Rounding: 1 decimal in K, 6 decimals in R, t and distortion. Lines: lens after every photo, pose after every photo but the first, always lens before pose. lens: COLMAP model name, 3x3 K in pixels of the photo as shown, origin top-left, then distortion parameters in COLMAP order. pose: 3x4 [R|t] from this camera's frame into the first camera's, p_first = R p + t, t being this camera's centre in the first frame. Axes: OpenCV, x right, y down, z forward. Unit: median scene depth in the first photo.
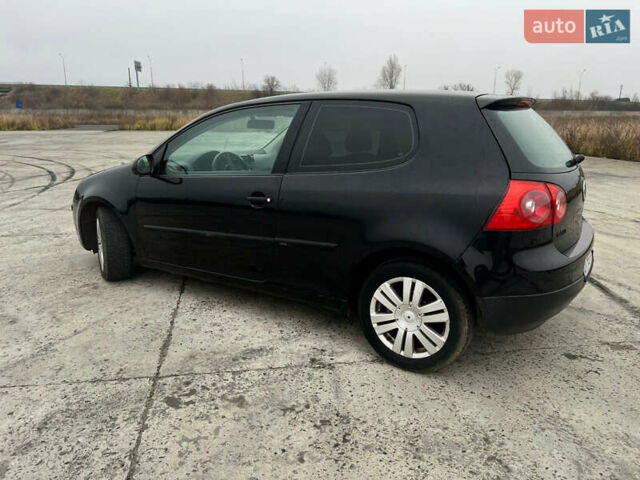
lens RADIAL K [[467.4, 0, 320.0], [0, 467.4, 240.0], [0, 0, 1]] dist [0.064883, -0.000147]
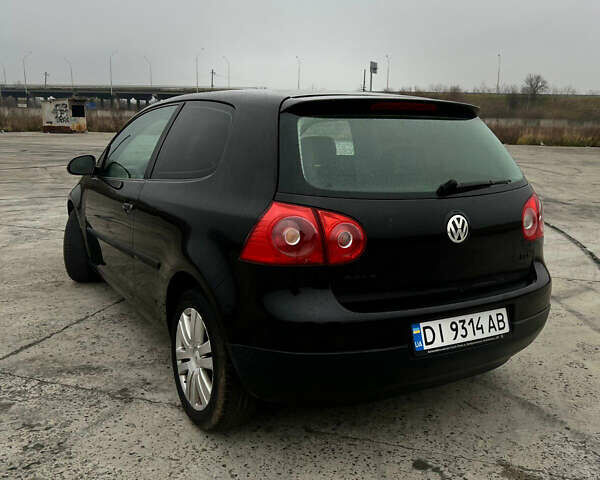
lens RADIAL K [[583.8, 0, 300.0], [0, 583.8, 240.0], [0, 0, 1]] dist [0.050267, -0.002854]
pose [[0.893959, 0.107731, -0.435008, 0.805409], [-0.137410, 0.989813, -0.037253, -0.028922], [0.426564, 0.093077, 0.899656, 0.135777]]
